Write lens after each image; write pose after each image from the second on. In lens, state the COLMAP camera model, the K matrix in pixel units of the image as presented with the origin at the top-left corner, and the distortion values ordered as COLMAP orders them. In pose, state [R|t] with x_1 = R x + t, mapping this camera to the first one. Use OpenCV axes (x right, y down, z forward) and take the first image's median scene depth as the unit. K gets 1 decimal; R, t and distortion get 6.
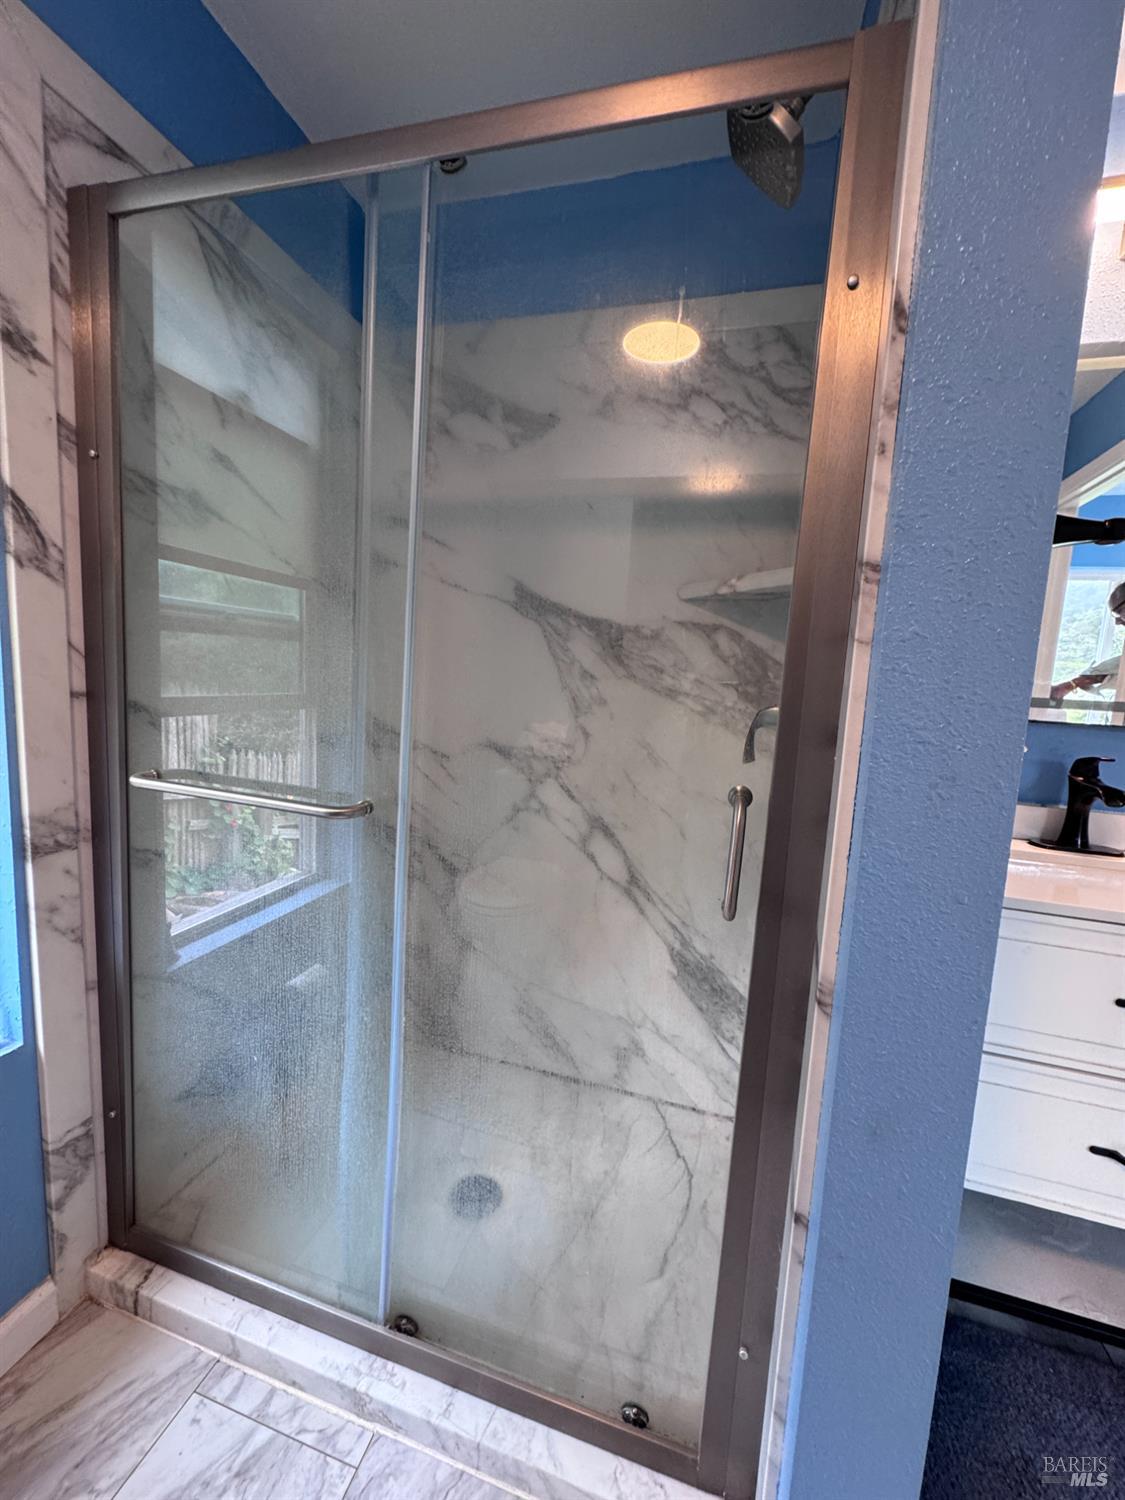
lens RADIAL K [[599.7, 0, 568.4], [0, 599.7, 746.9], [0, 0, 1]] dist [-0.003684, 0.000638]
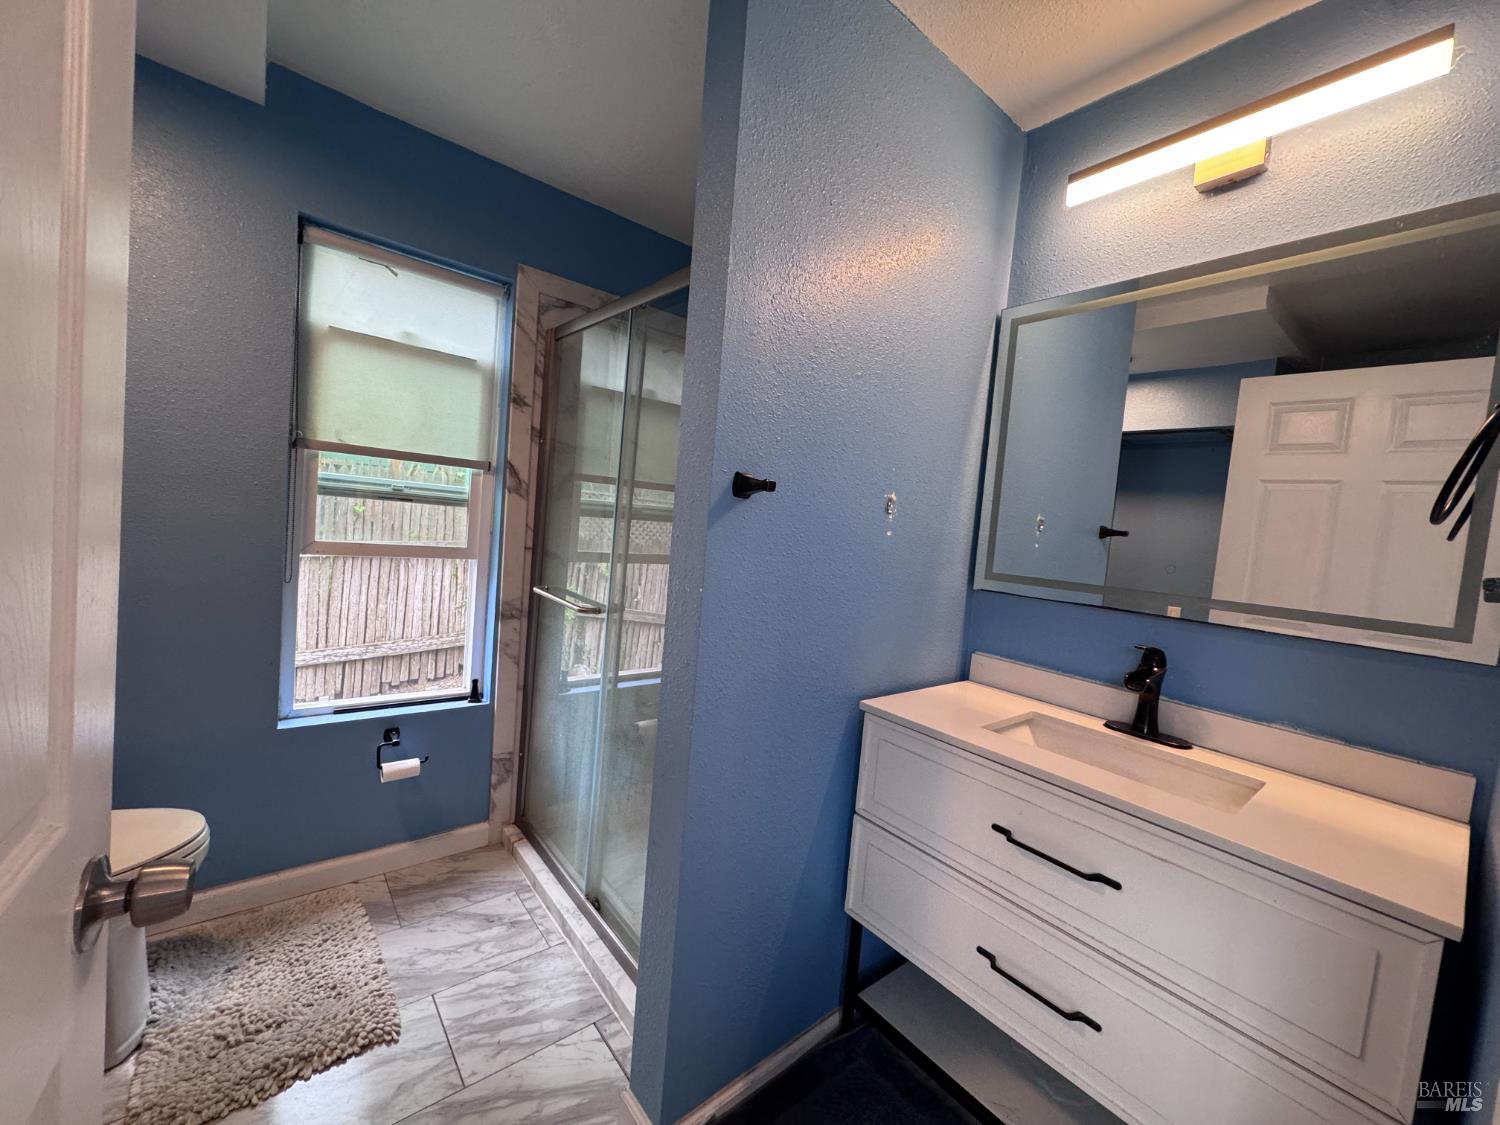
lens RADIAL K [[599.7, 0, 748.8], [0, 599.7, 556.9], [0, 0, 1]] dist [-0.003684, 0.000638]
pose [[0.823747, 0.048570, -0.564874, 1.096304], [-0.103430, 0.992478, -0.065494, 0.003497], [0.557444, 0.112375, 0.822574, -0.350597]]
